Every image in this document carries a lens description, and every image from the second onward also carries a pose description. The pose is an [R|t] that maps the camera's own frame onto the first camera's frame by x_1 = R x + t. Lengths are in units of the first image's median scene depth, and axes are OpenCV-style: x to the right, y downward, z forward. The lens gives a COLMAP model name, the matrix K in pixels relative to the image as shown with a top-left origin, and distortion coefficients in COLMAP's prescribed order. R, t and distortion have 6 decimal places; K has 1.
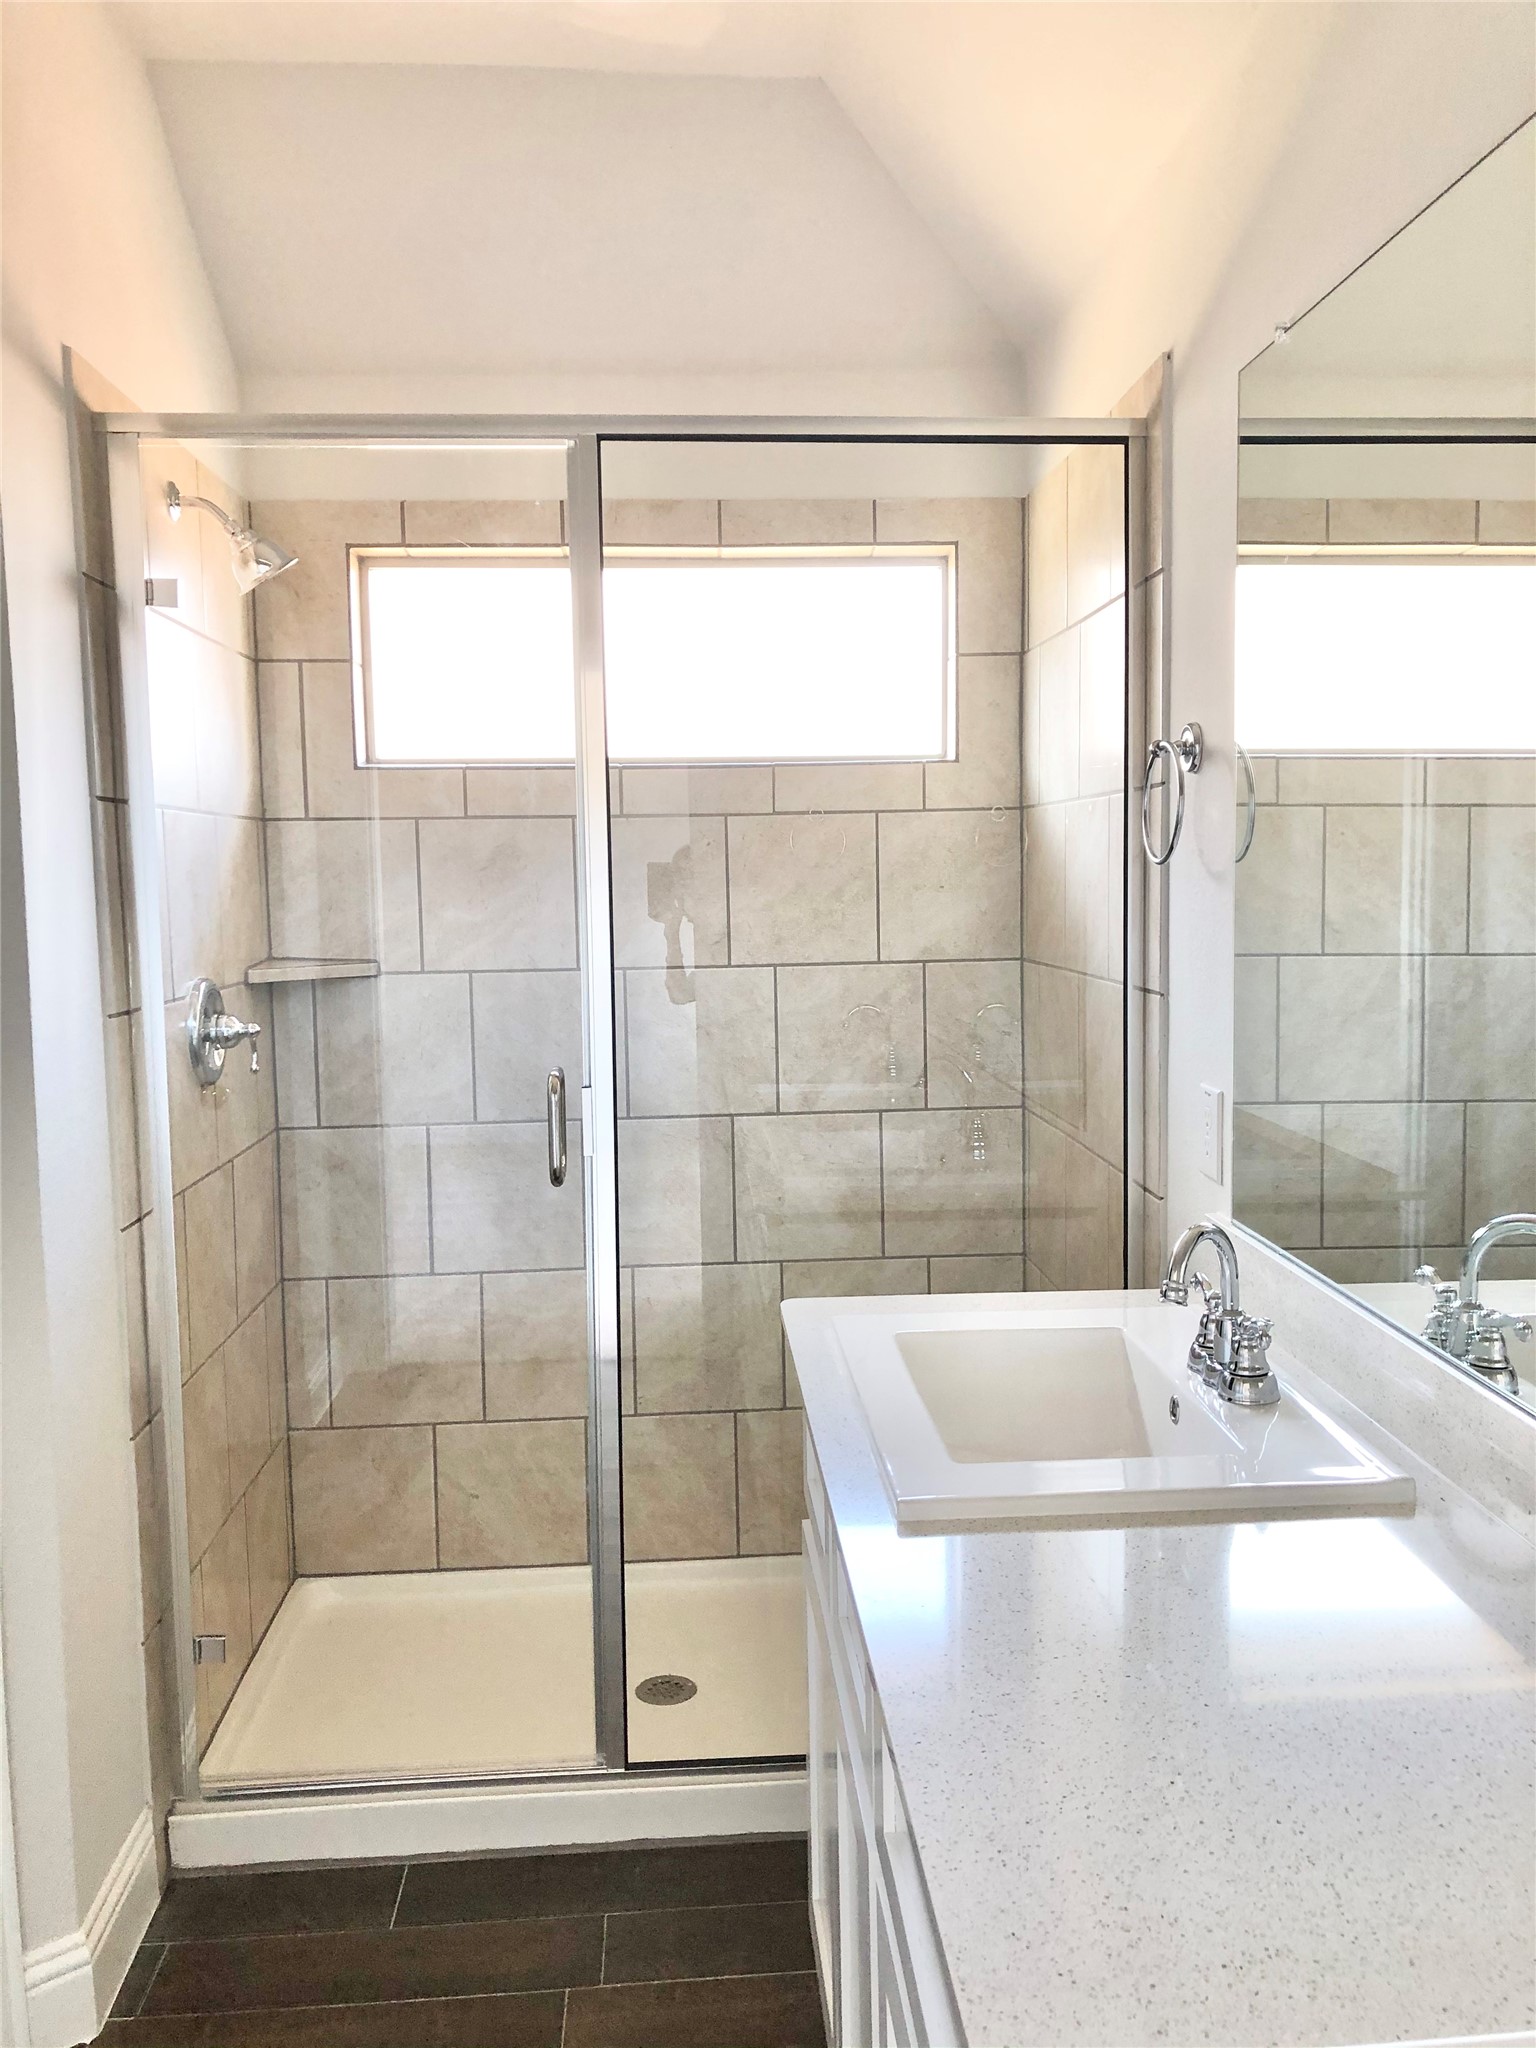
lens RADIAL K [[1686.1, 0, 768.7], [0, 1686.1, 1015.1], [0, 0, 1]] dist [0.062619, -0.079076]
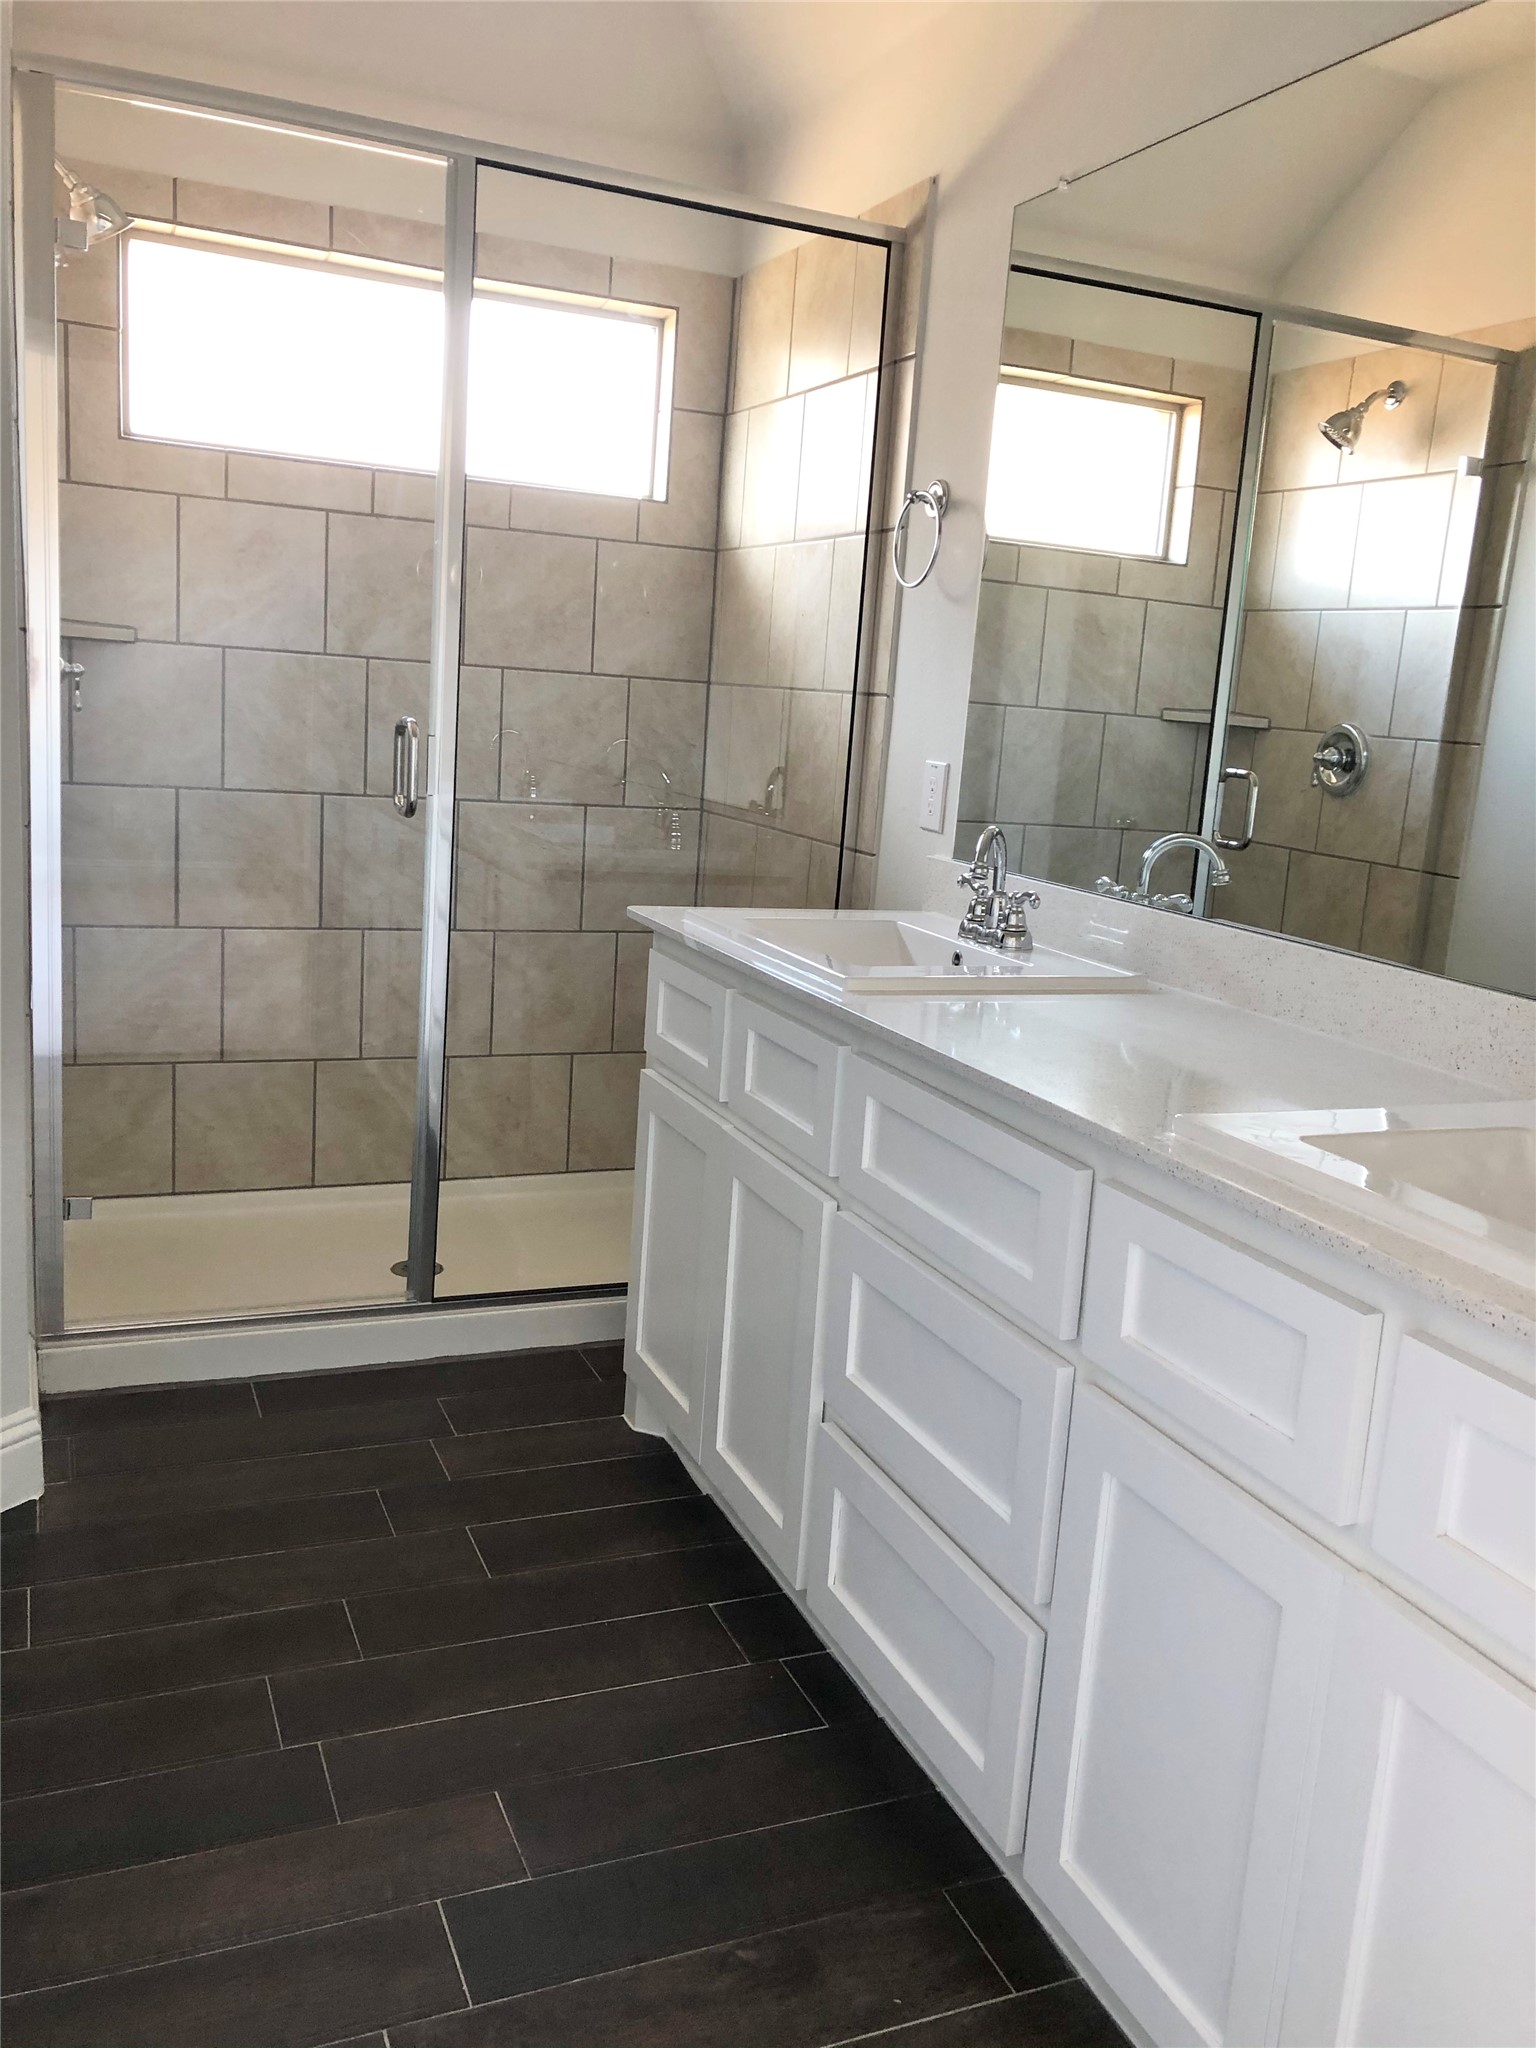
lens RADIAL K [[1686.1, 0, 770.5], [0, 1686.1, 1024.4], [0, 0, 1]] dist [0.062619, -0.079076]
pose [[0.939238, 0.017387, 0.342826, -0.260025], [-0.057863, 0.992444, 0.108194, 0.091067], [-0.338354, -0.121457, 0.933148, -0.189988]]
